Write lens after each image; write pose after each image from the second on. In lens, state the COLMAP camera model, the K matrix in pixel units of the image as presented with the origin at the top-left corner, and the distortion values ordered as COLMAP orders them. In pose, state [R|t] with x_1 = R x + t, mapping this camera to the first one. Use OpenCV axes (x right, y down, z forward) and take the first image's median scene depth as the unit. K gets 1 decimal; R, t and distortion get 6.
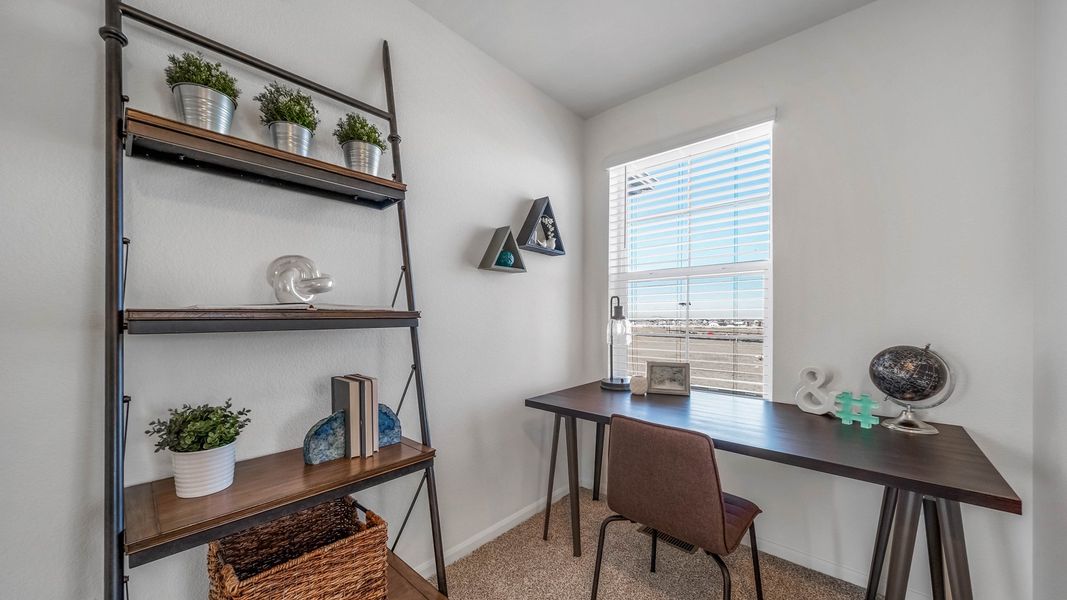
lens RADIAL K [[377.9, 0, 519.8], [0, 377.9, 313.6], [0, 0, 1]] dist [-0.001163, -0.000114]
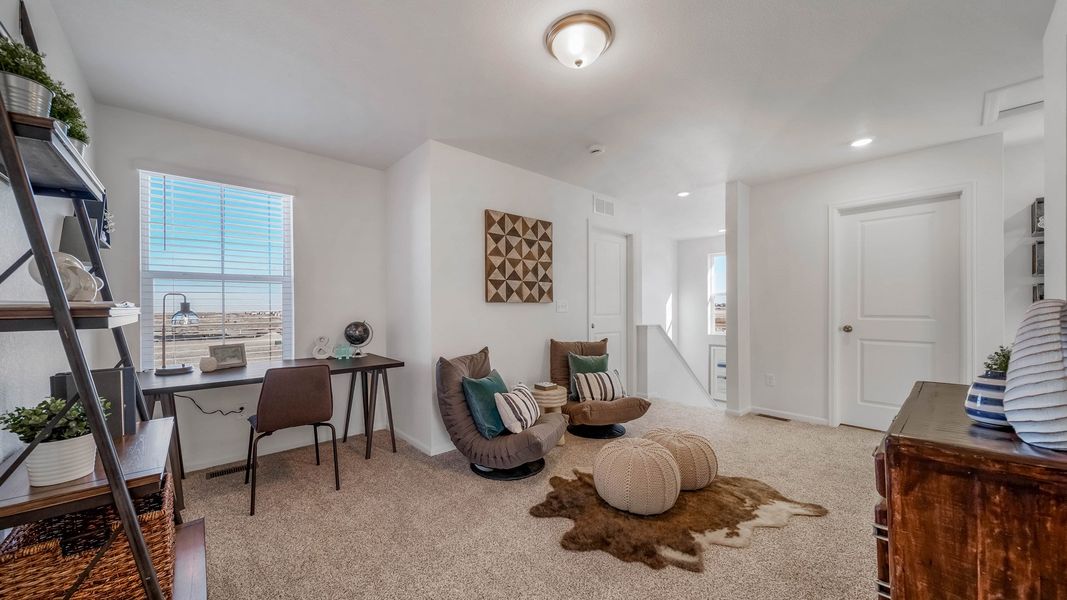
lens RADIAL K [[377.9, 0, 531.8], [0, 377.9, 303.6], [0, 0, 1]] dist [-0.001163, -0.000114]
pose [[0.089062, 0.011808, 0.995956, -1.261818], [0.007749, 0.999891, -0.012548, 0.010897], [-0.995996, 0.008835, 0.088961, -0.308507]]
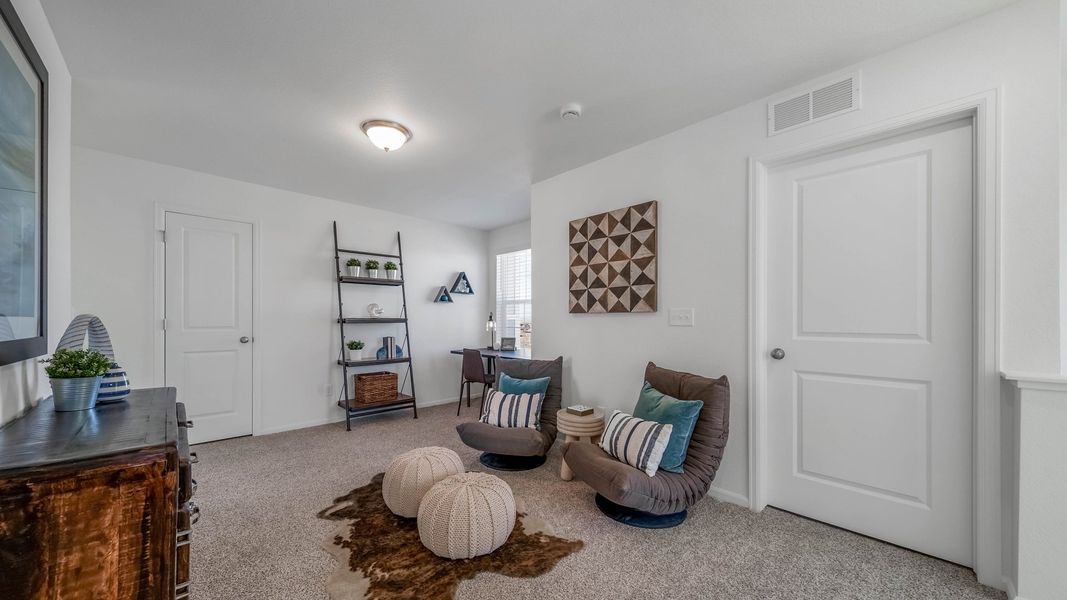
lens RADIAL K [[377.9, 0, 520.7], [0, 377.9, 317.8], [0, 0, 1]] dist [-0.001163, -0.000114]
pose [[0.997081, -0.005240, -0.076171, 0.996704], [0.005076, 0.999984, -0.002346, 0.003057], [0.076183, 0.001953, 0.997092, -2.293092]]
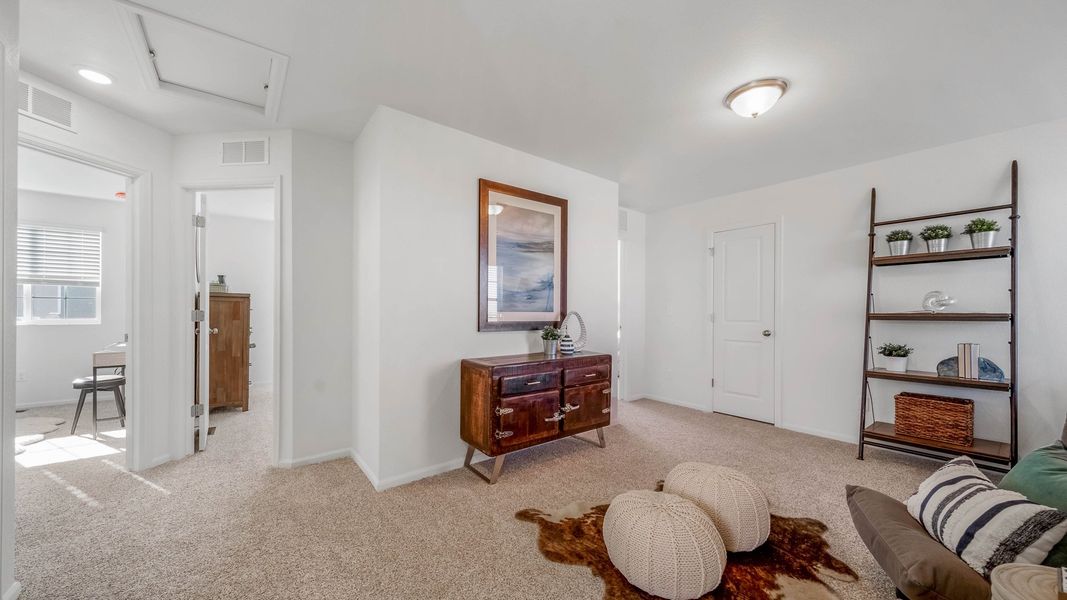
lens RADIAL K [[377.9, 0, 522.4], [0, 377.9, 312.2], [0, 0, 1]] dist [-0.001163, -0.000114]
pose [[-0.172708, -0.004469, -0.984963, 2.002474], [-0.003891, 0.999985, -0.003855, 0.003246], [0.984965, 0.003167, -0.172723, -1.082399]]
